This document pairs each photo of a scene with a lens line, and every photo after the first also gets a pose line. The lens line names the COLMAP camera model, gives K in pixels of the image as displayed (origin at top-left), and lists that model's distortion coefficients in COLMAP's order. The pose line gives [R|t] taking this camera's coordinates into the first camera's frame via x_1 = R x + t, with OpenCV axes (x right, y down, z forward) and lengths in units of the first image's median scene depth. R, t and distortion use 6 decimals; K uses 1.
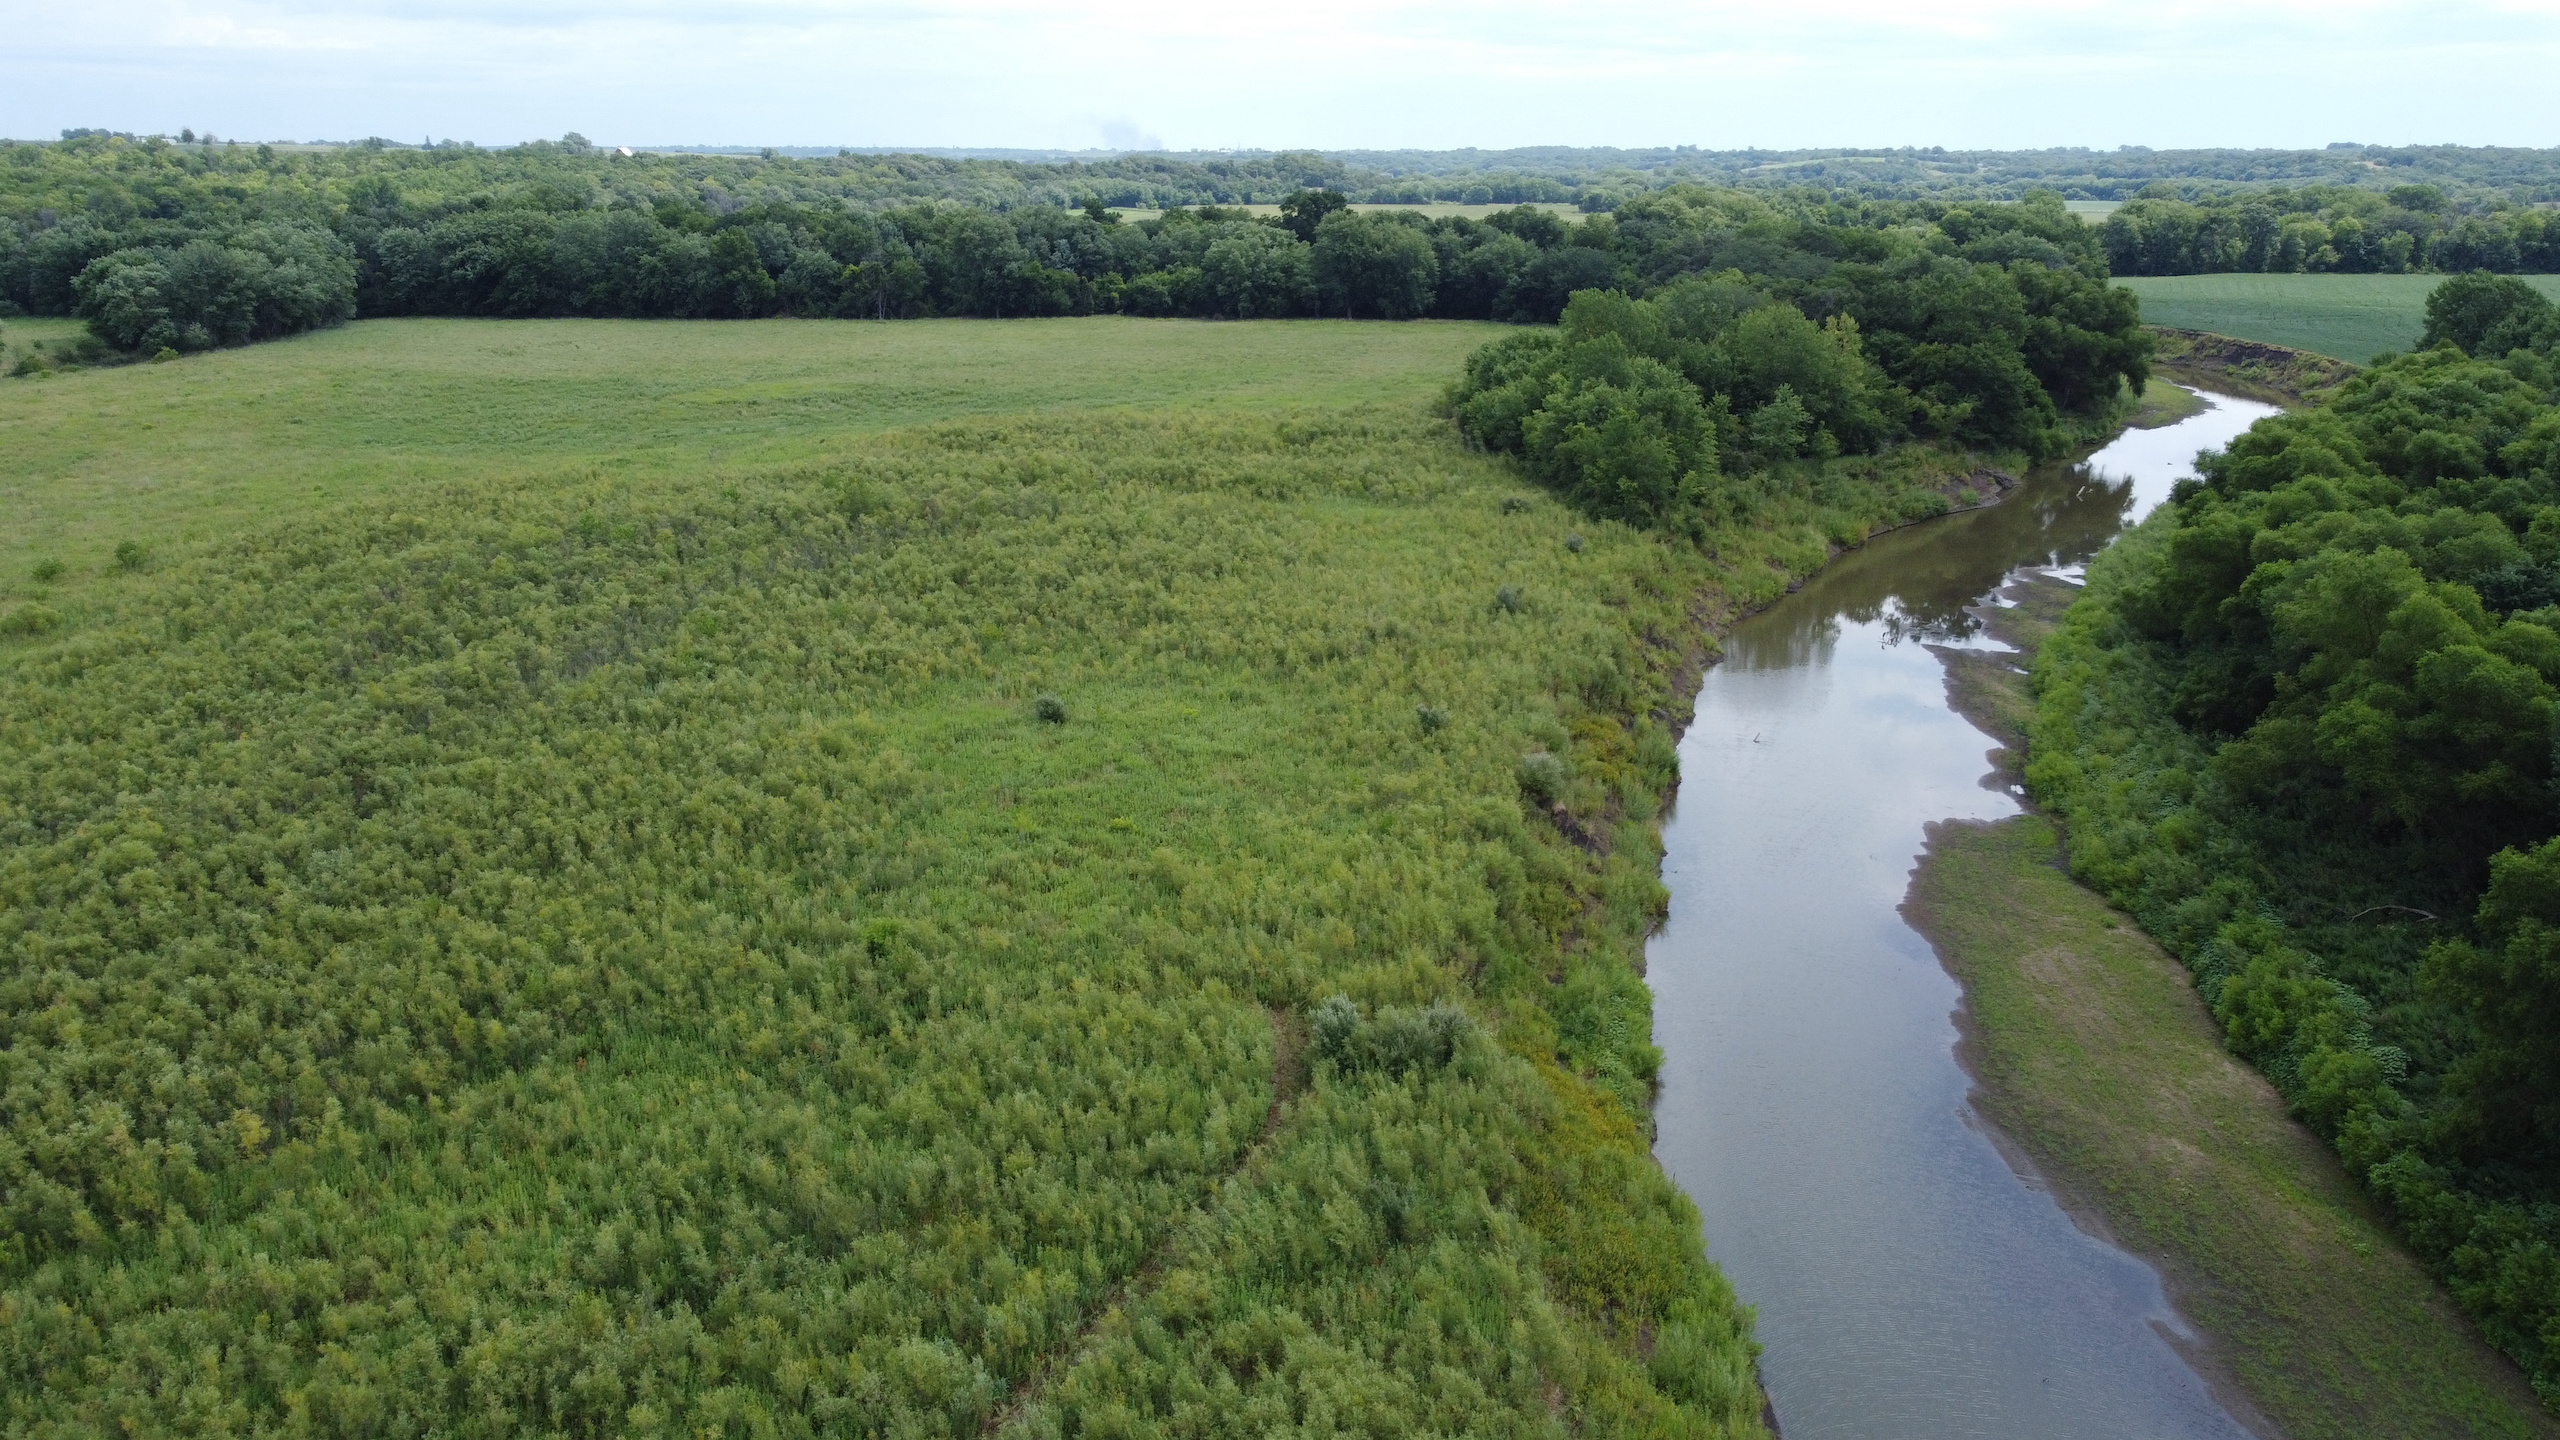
lens RADIAL K [[1991.6, 0, 1287.2], [0, 1991.6, 717.9], [0, 0, 1]] dist [0.008285, -0.019892]
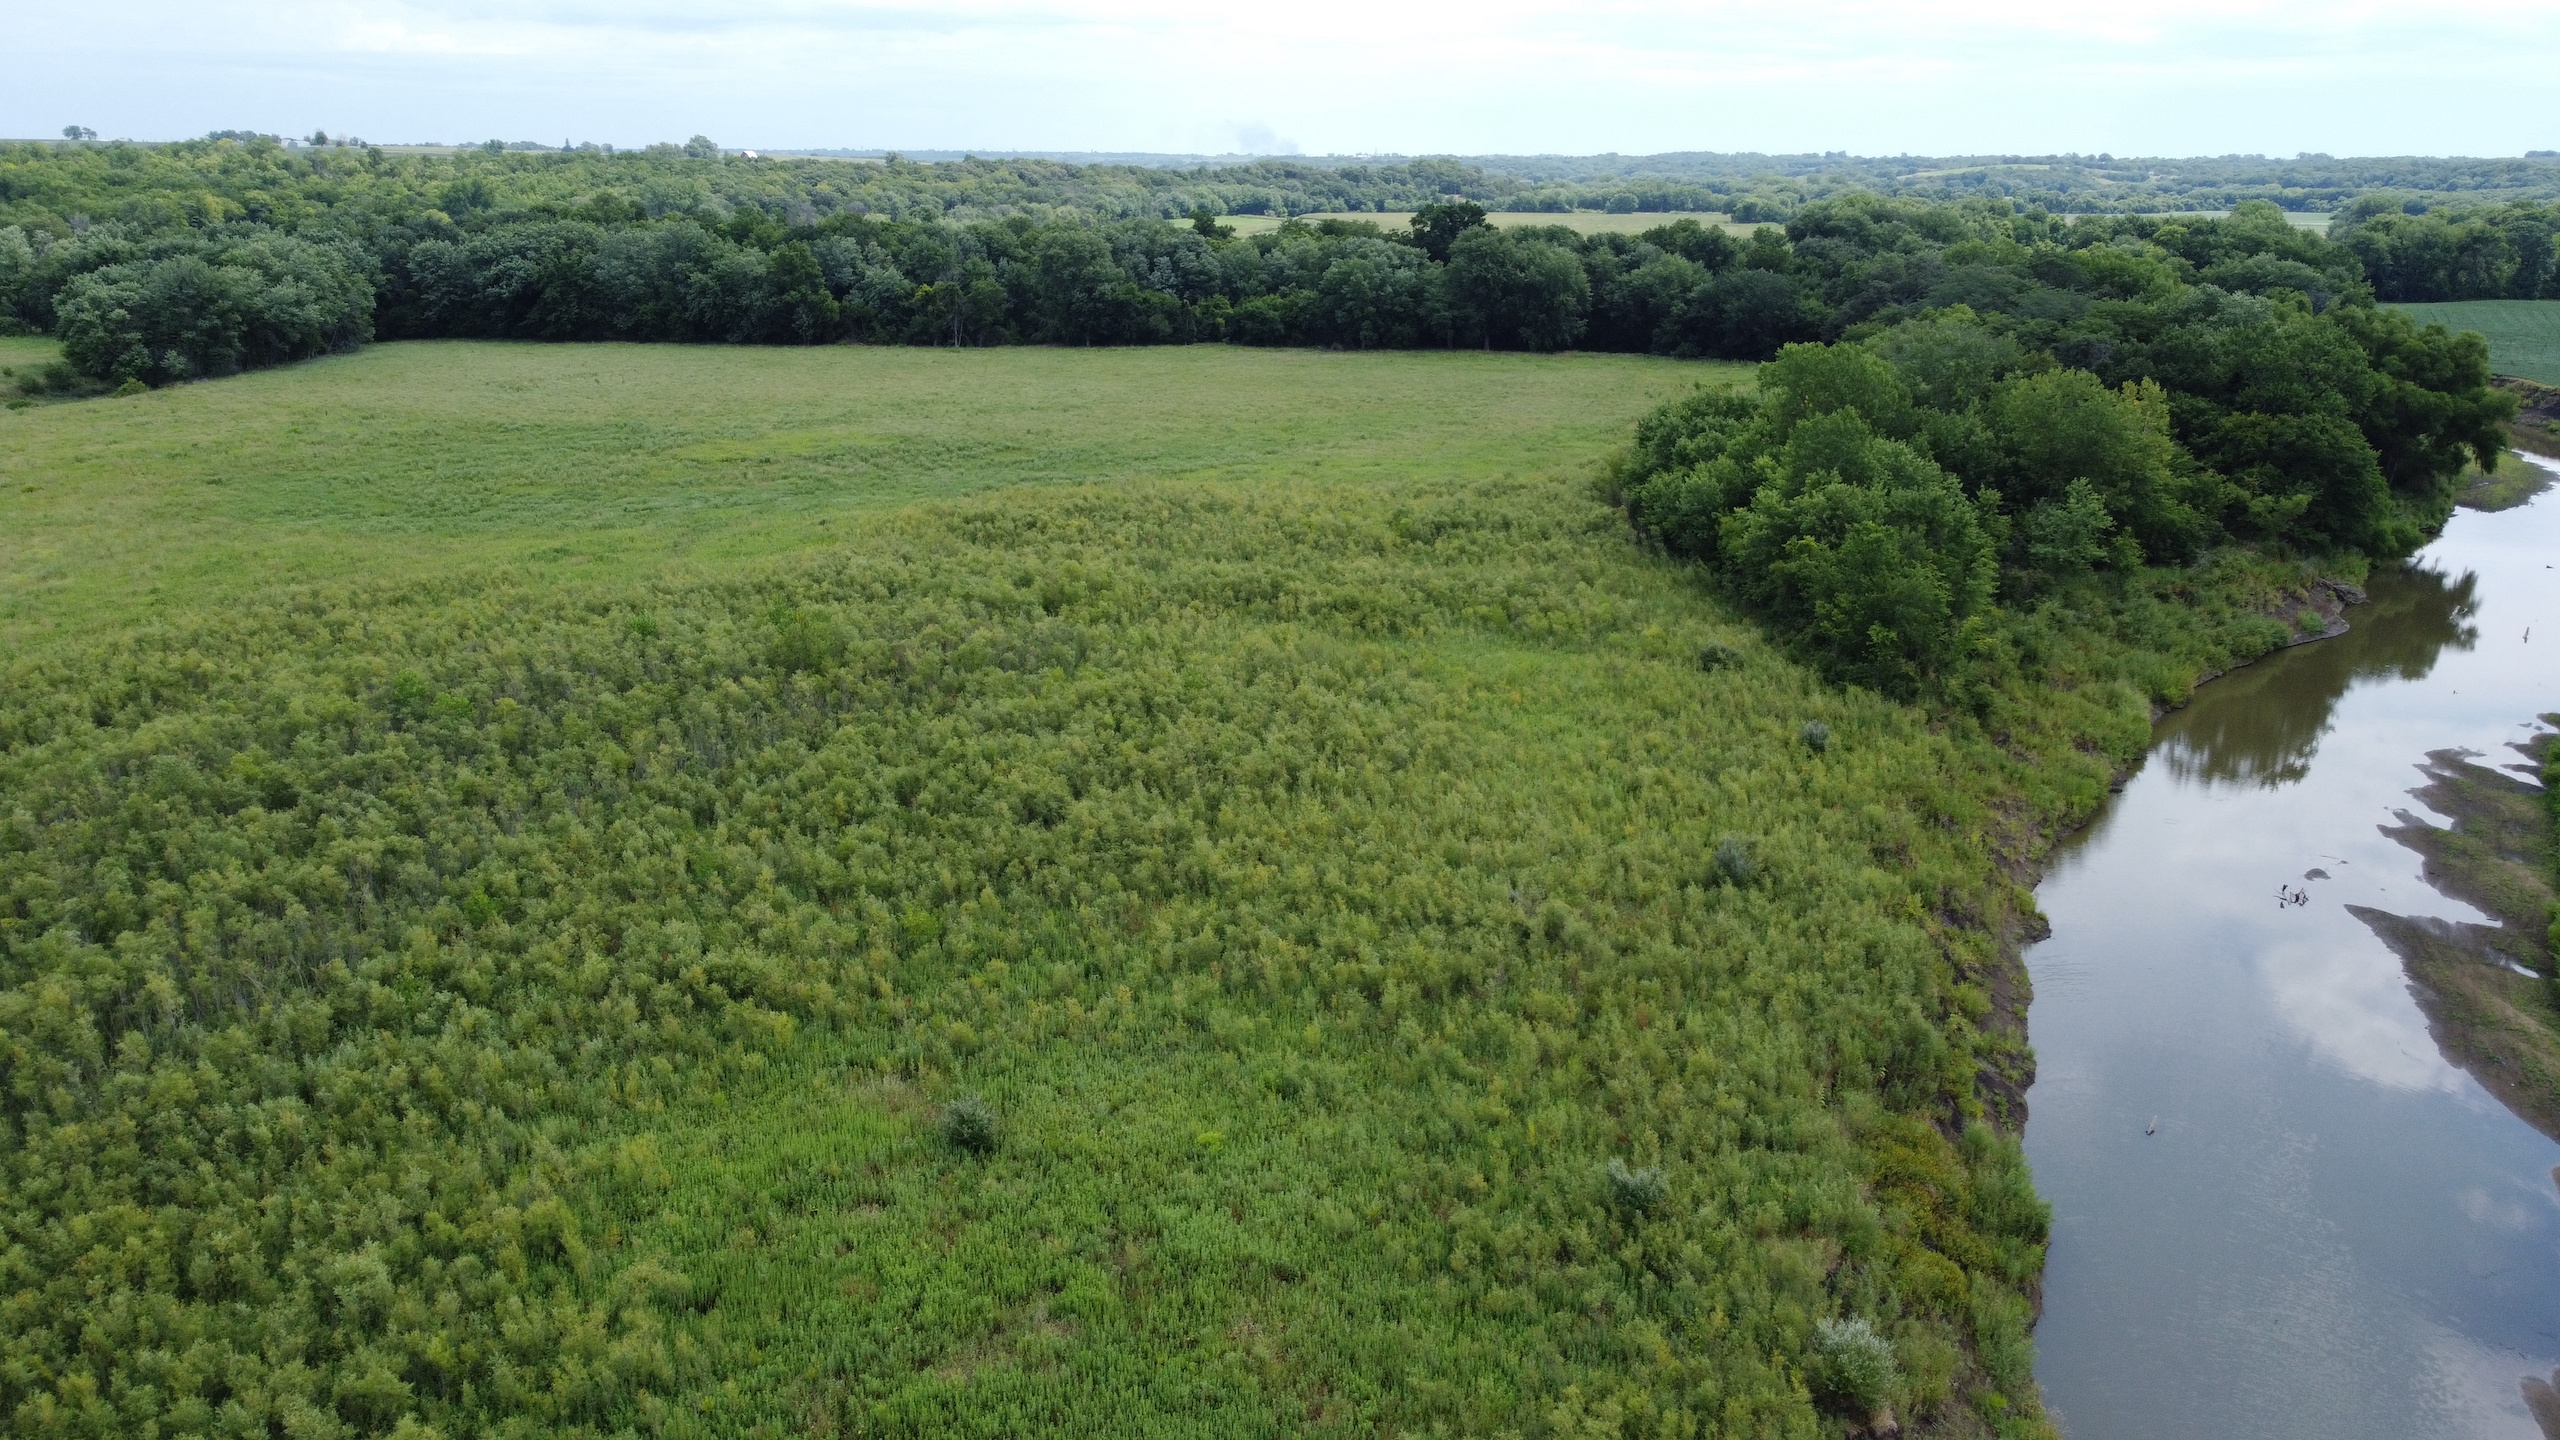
lens RADIAL K [[1991.6, 0, 1285.7], [0, 1991.6, 717.7], [0, 0, 1]] dist [0.008285, -0.019892]
pose [[0.997746, 0.020869, -0.063779, 0.002848], [-0.021012, 0.999778, -0.001577, -0.045009], [0.063732, 0.002913, 0.997963, 0.153725]]
